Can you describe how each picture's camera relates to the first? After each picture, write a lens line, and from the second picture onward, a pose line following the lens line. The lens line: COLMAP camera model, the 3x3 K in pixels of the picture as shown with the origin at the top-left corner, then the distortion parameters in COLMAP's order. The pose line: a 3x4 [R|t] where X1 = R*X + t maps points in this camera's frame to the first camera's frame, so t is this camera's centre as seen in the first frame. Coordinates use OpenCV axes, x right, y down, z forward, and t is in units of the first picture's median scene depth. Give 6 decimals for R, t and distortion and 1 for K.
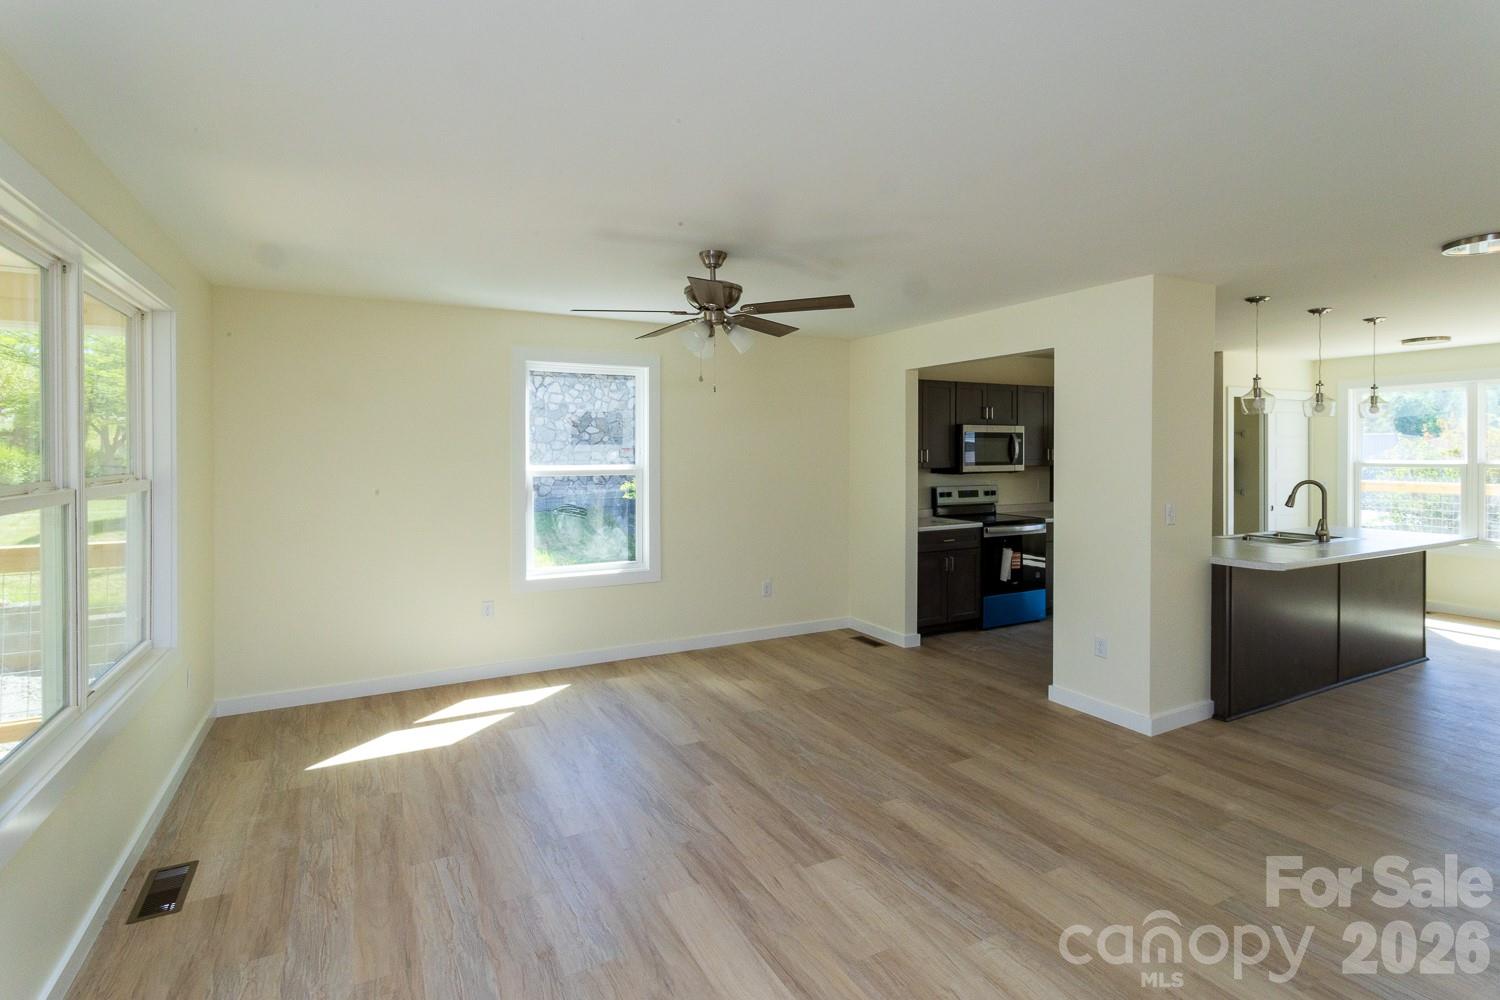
lens RADIAL K [[715.0, 0, 754.5], [0, 715.0, 449.6], [0, 0, 1]] dist [0.001925, -0.000269]
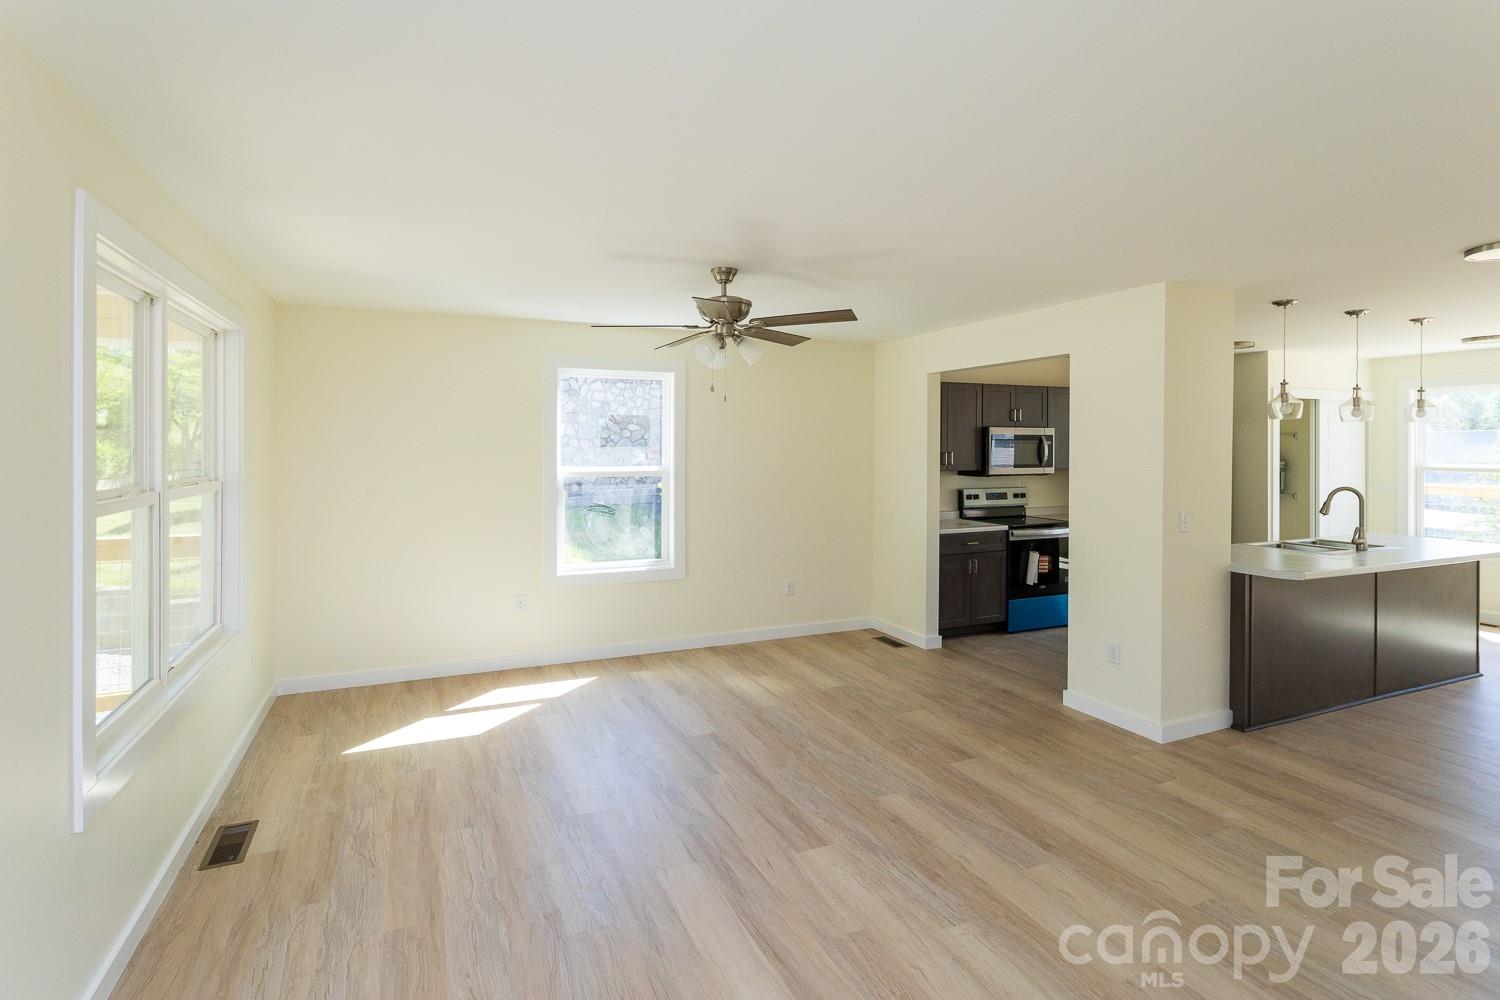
lens RADIAL K [[726.0, 0, 747.1], [0, 726.0, 440.7], [0, 0, 1]] dist [-0.001519, 0.000117]
pose [[0.996959, 0.003649, -0.077842, 0.059186], [-0.004030, 0.999981, -0.004743, -0.016827], [0.077823, 0.005043, 0.996954, -0.063263]]
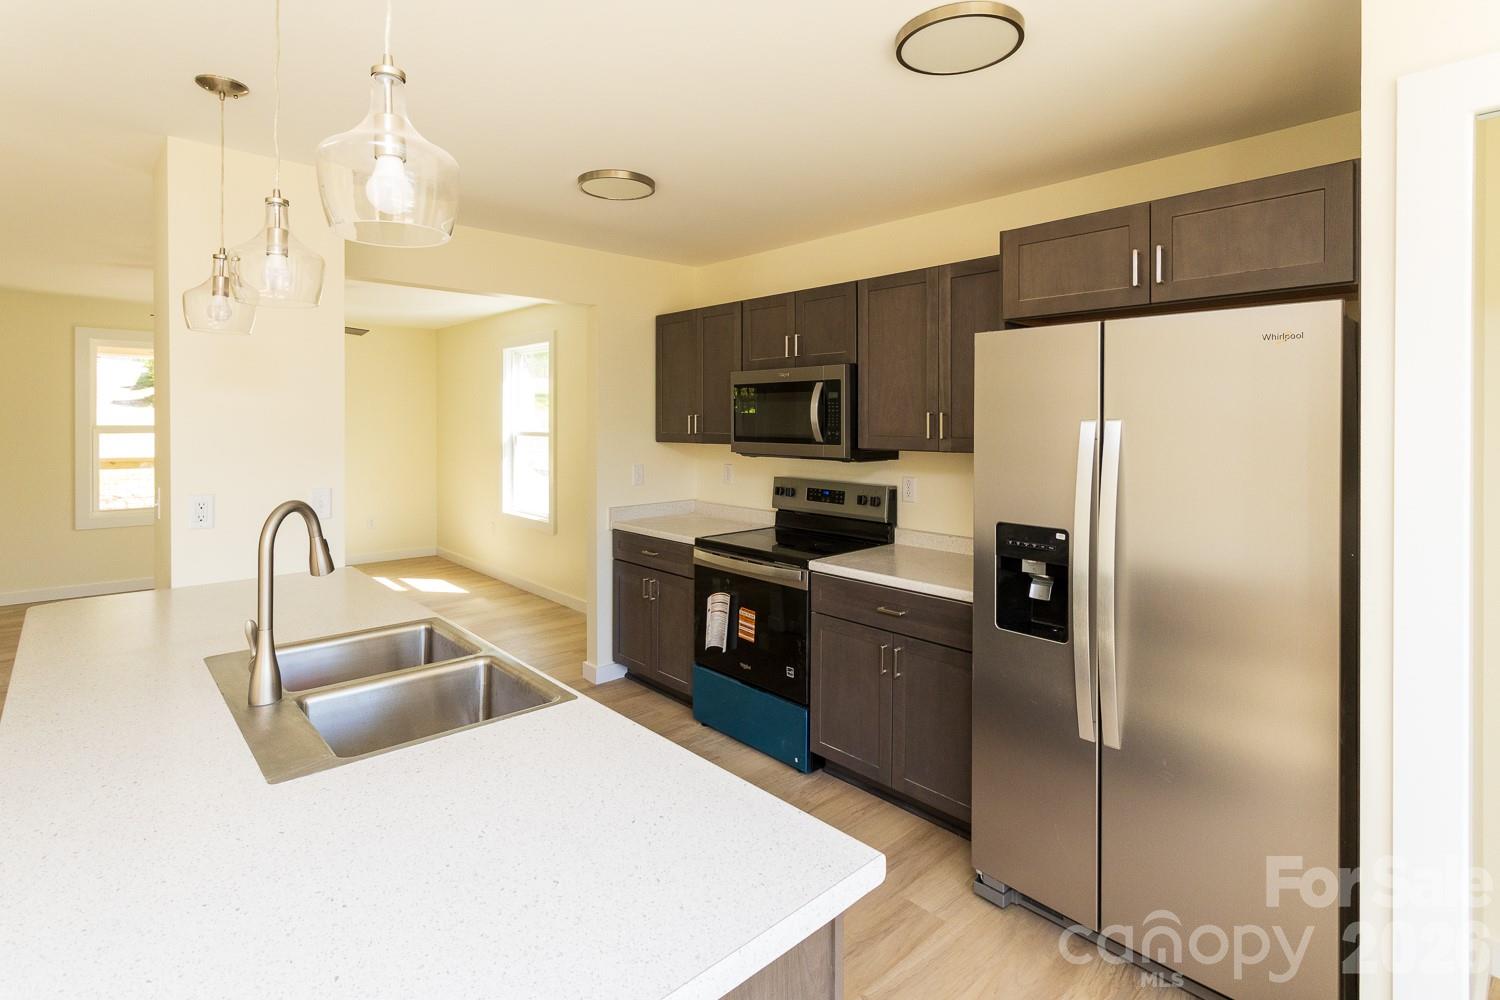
lens RADIAL K [[726.0, 0, 747.1], [0, 726.0, 440.7], [0, 0, 1]] dist [-0.001519, 0.000117]
pose [[0.239254, 0.028722, -0.970532, 1.556278], [0.002089, 0.999545, 0.030095, 0.004959], [0.970955, -0.009228, 0.239085, 1.525182]]
